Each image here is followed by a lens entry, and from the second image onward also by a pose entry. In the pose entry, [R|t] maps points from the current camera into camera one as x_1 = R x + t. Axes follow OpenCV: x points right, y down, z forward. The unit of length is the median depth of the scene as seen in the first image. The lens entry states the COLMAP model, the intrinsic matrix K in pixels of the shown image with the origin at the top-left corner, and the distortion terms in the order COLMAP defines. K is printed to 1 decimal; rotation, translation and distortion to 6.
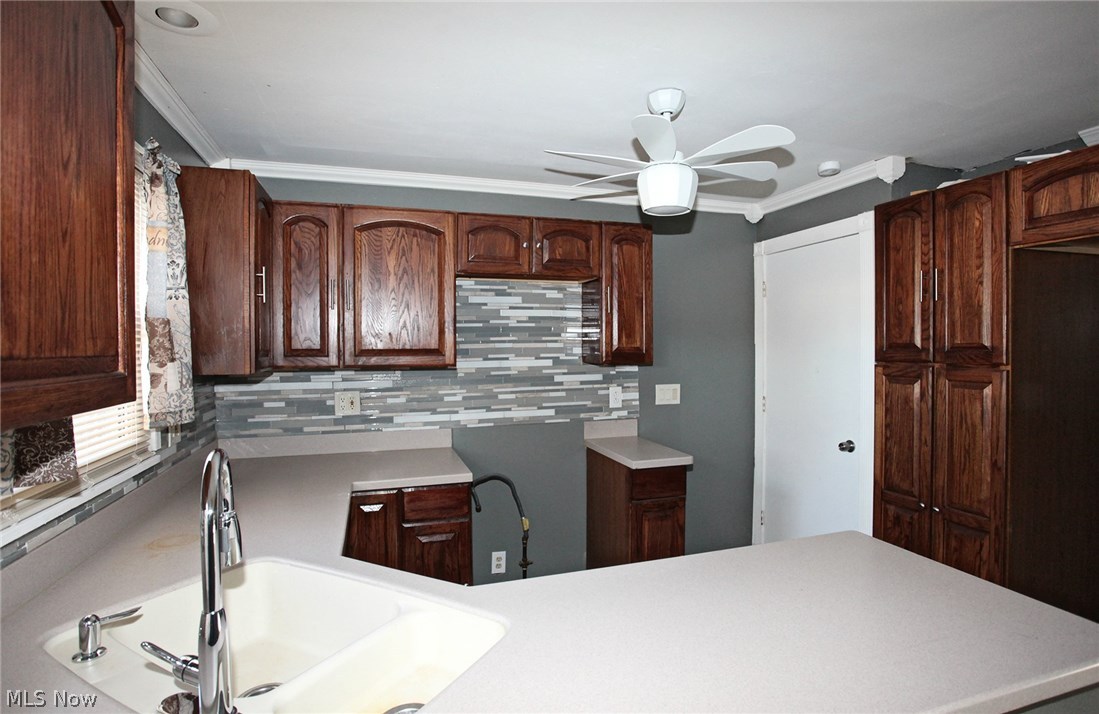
lens RADIAL K [[560.9, 0, 549.5], [0, 560.9, 357.0], [0, 0, 1]] dist [-0.058579, 0.000200]
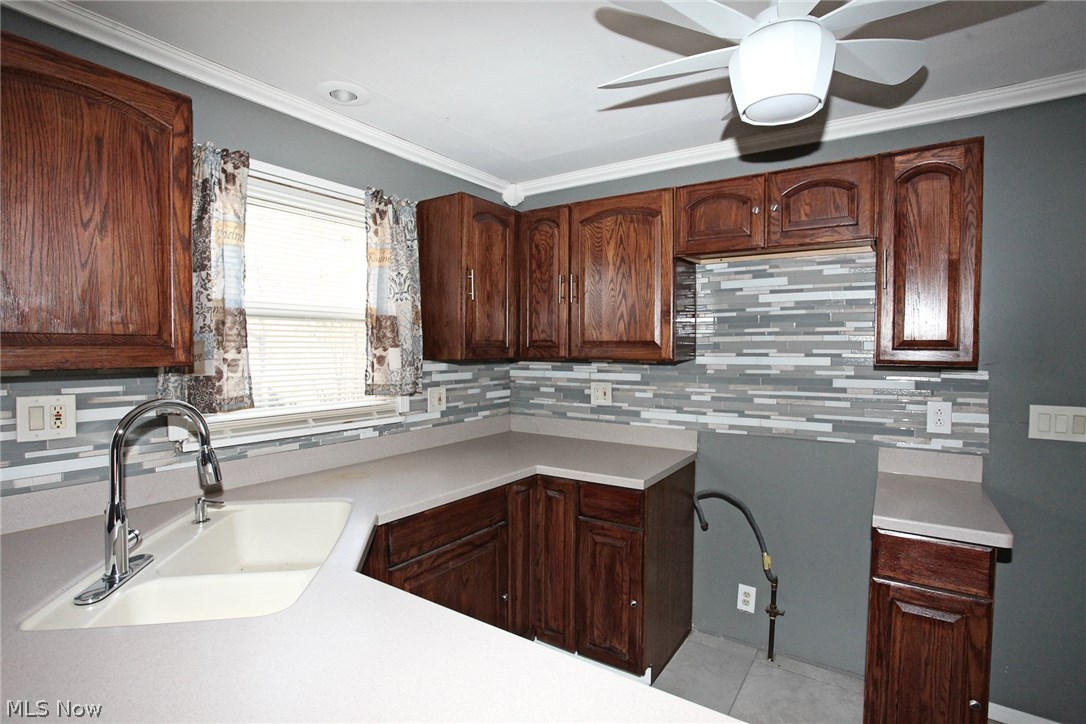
lens RADIAL K [[529.9, 0, 542.1], [0, 529.9, 362.9], [0, 0, 1]] dist [-0.079812, 0.037593]
pose [[0.618317, 0.032621, -0.785251, 0.325493], [-0.023396, 0.999459, 0.023097, 0.005141], [0.785580, 0.004091, 0.618746, 0.283006]]
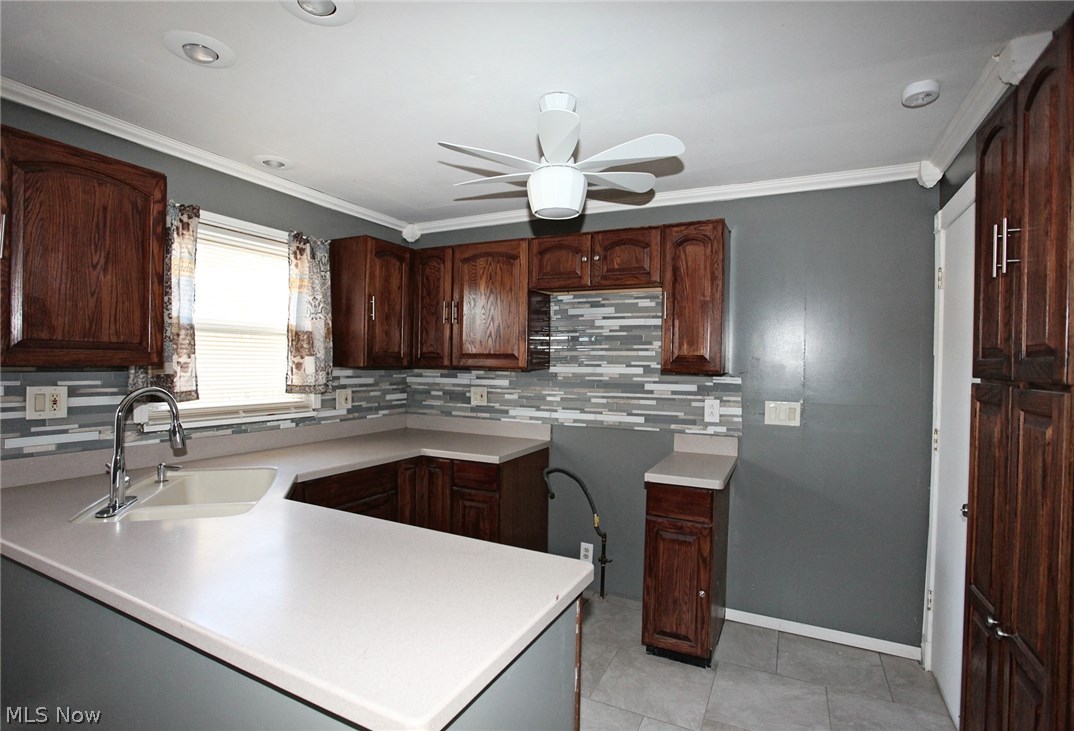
lens RADIAL K [[536.9, 0, 523.4], [0, 536.9, 366.6], [0, 0, 1]] dist [-0.077774, 0.041081]
pose [[0.708718, 0.023674, -0.705094, 0.556979], [-0.034998, 0.999386, -0.001623, 0.012344], [0.704623, 0.025827, 0.709112, 0.173940]]
